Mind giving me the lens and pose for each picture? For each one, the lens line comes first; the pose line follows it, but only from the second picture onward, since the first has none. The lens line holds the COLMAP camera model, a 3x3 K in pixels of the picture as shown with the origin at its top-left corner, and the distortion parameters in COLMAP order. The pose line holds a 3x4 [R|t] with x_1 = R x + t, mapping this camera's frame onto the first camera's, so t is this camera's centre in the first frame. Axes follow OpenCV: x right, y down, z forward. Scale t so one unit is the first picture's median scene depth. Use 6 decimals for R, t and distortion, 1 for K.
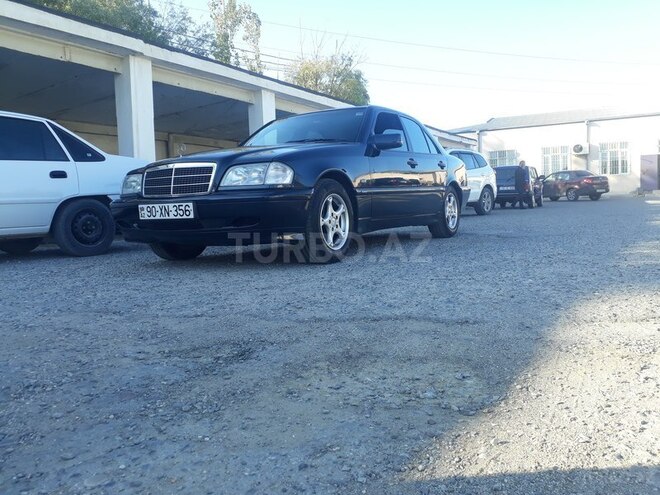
lens RADIAL K [[521.4, 0, 330.0], [0, 521.4, 247.5], [0, 0, 1]] dist [0.093826, -0.142465]
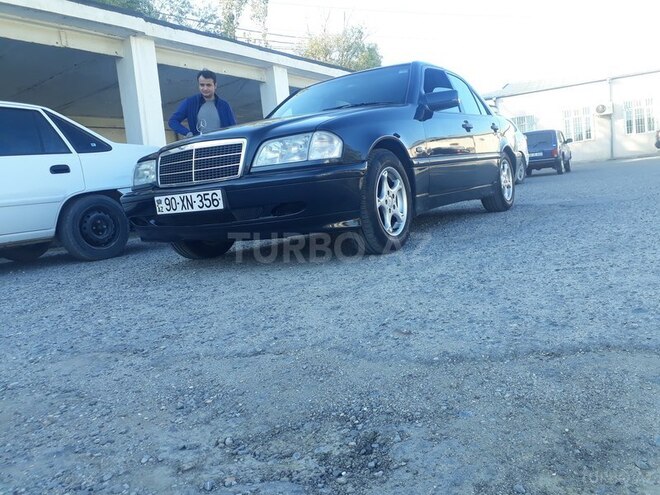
lens RADIAL K [[521.4, 0, 330.0], [0, 521.4, 247.5], [0, 0, 1]] dist [0.093826, -0.142465]
pose [[0.997408, -0.065898, -0.028886, -0.058012], [0.066845, 0.997213, 0.033131, -0.009187], [0.026623, -0.034976, 0.999033, 0.149129]]
